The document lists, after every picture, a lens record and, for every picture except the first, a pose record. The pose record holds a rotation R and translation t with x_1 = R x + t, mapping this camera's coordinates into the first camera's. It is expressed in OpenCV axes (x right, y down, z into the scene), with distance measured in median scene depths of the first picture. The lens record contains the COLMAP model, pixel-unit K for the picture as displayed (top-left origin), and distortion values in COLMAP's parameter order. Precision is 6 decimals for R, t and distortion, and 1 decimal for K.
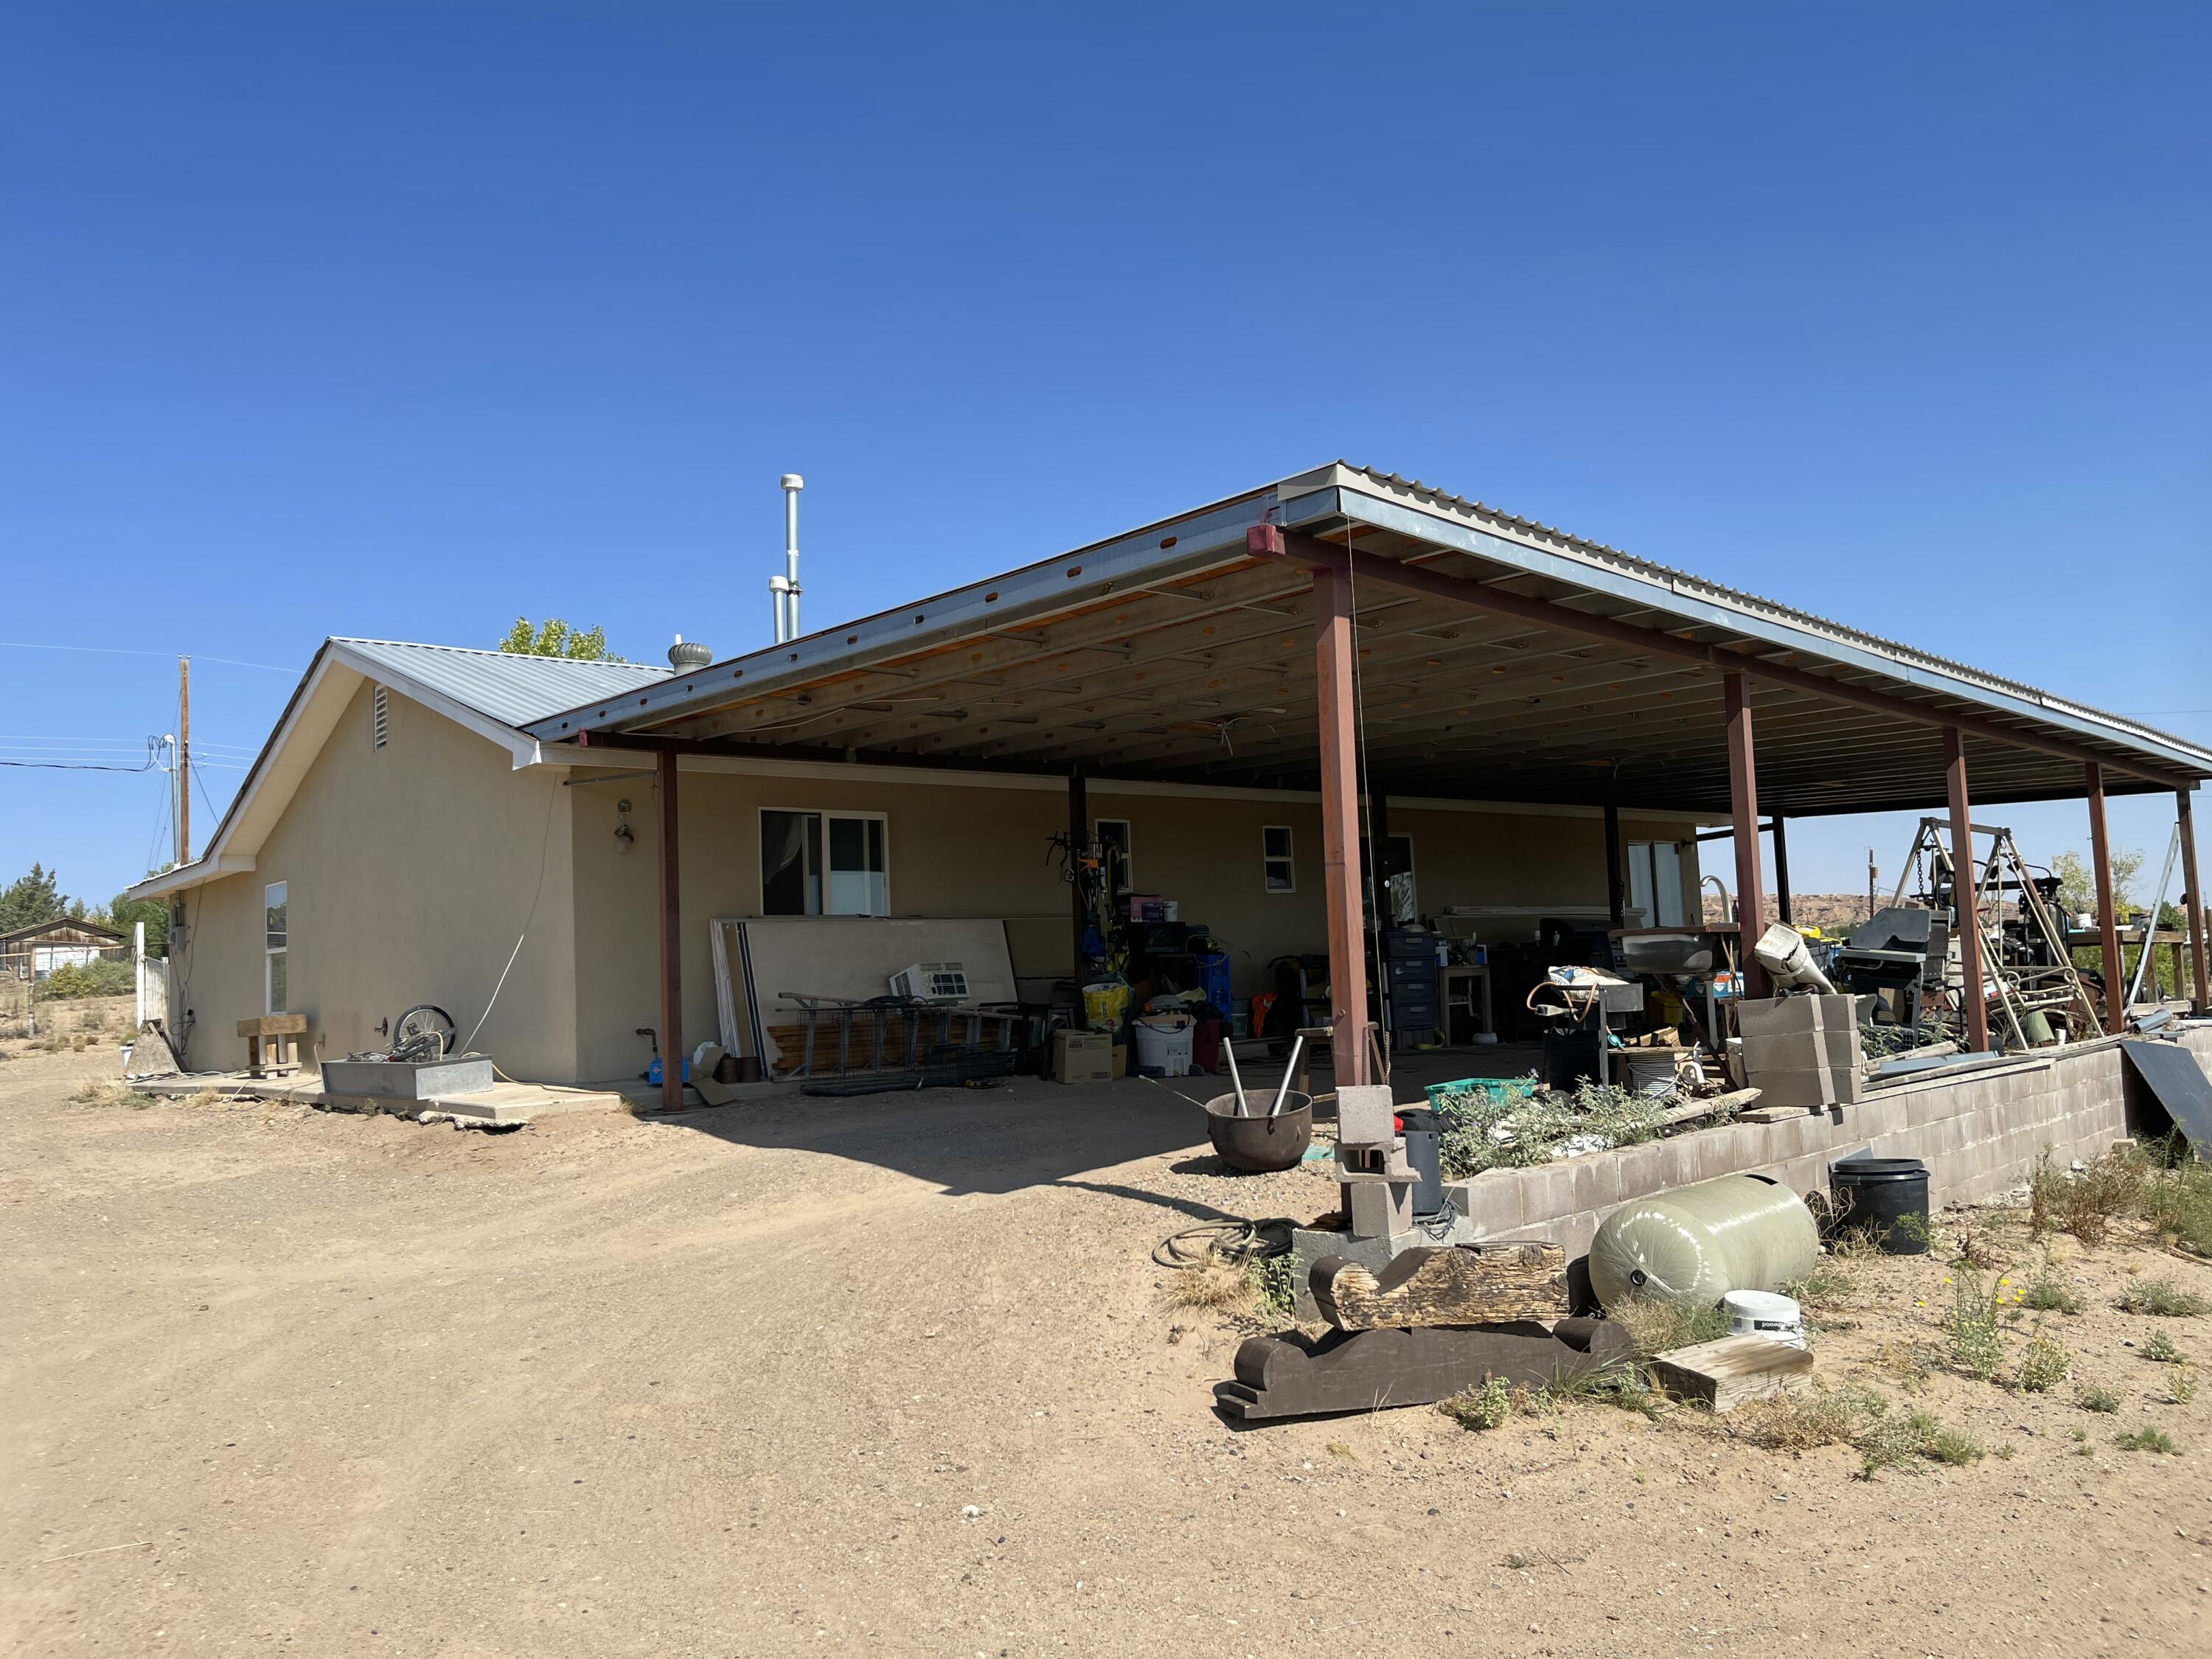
lens RADIAL K [[1652.9, 0, 1105.9], [0, 1652.9, 817.8], [0, 0, 1]] dist [0.046602, -0.072622]
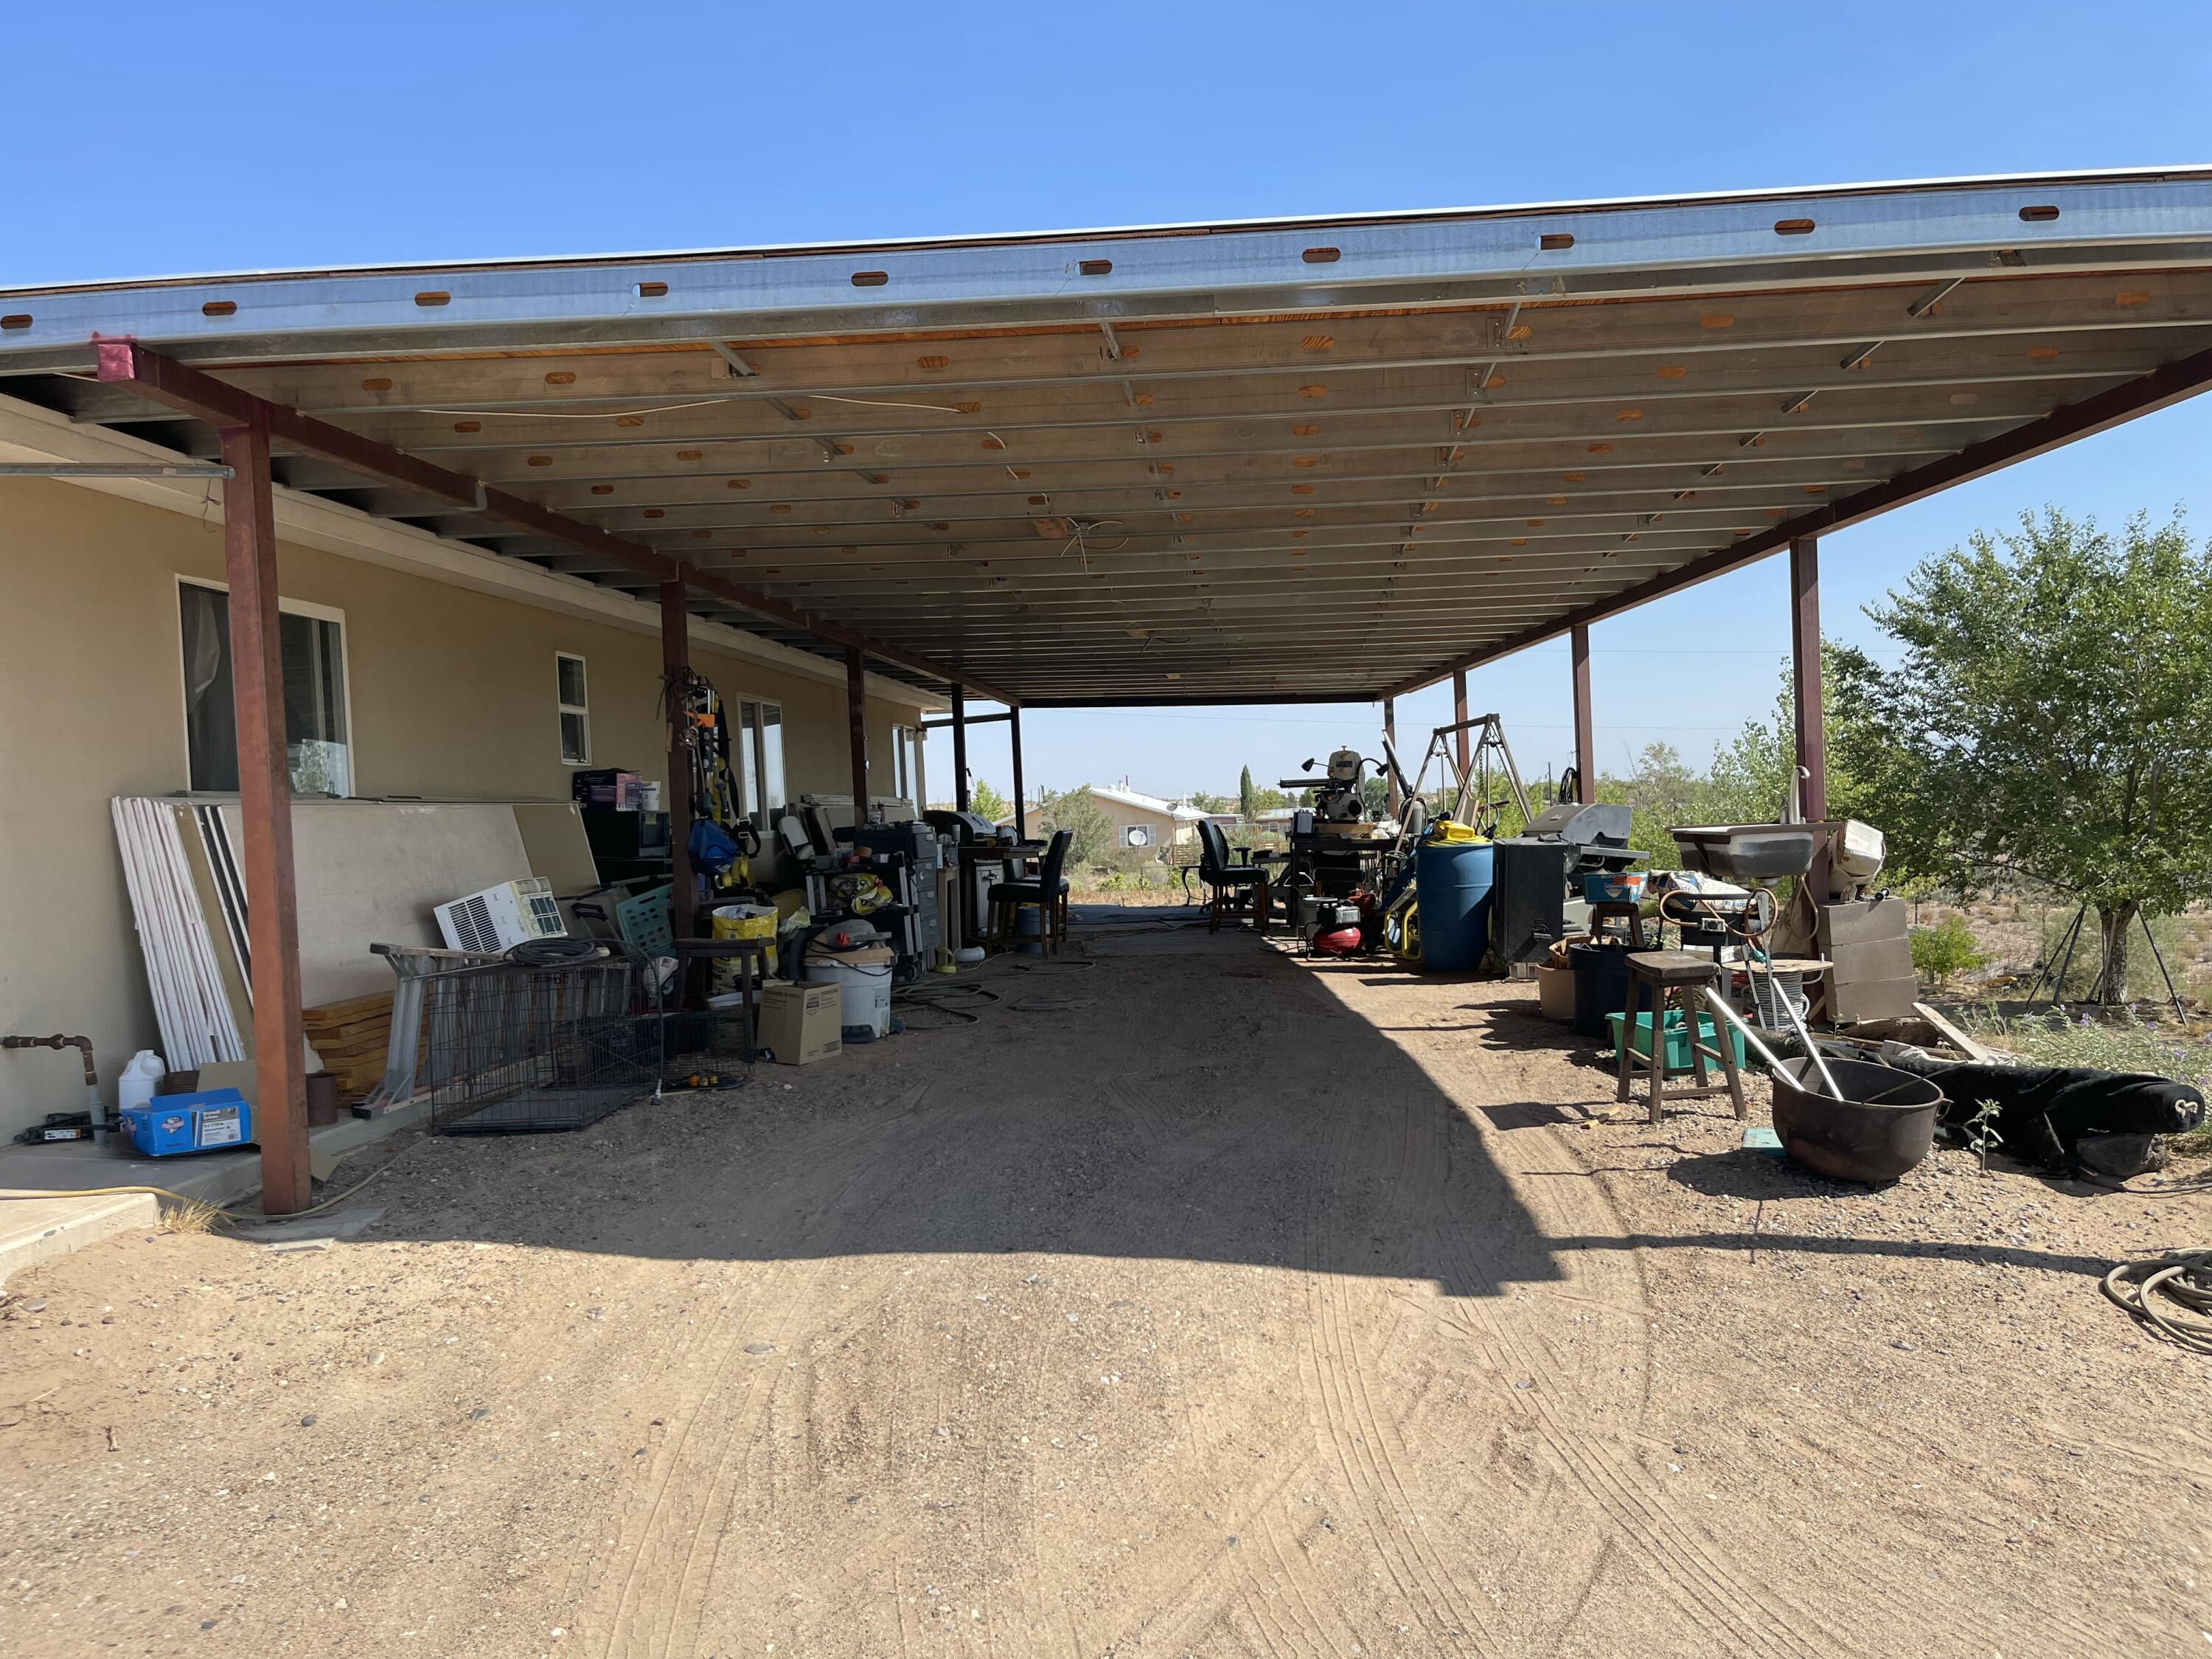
lens RADIAL K [[1652.9, 0, 1105.9], [0, 1652.9, 846.4], [0, 0, 1]] dist [0.046602, -0.072622]
pose [[0.701621, -0.005803, 0.712526, -0.370442], [-0.052612, 0.996815, 0.059925, 0.030717], [-0.710605, -0.079532, 0.699082, 0.446983]]
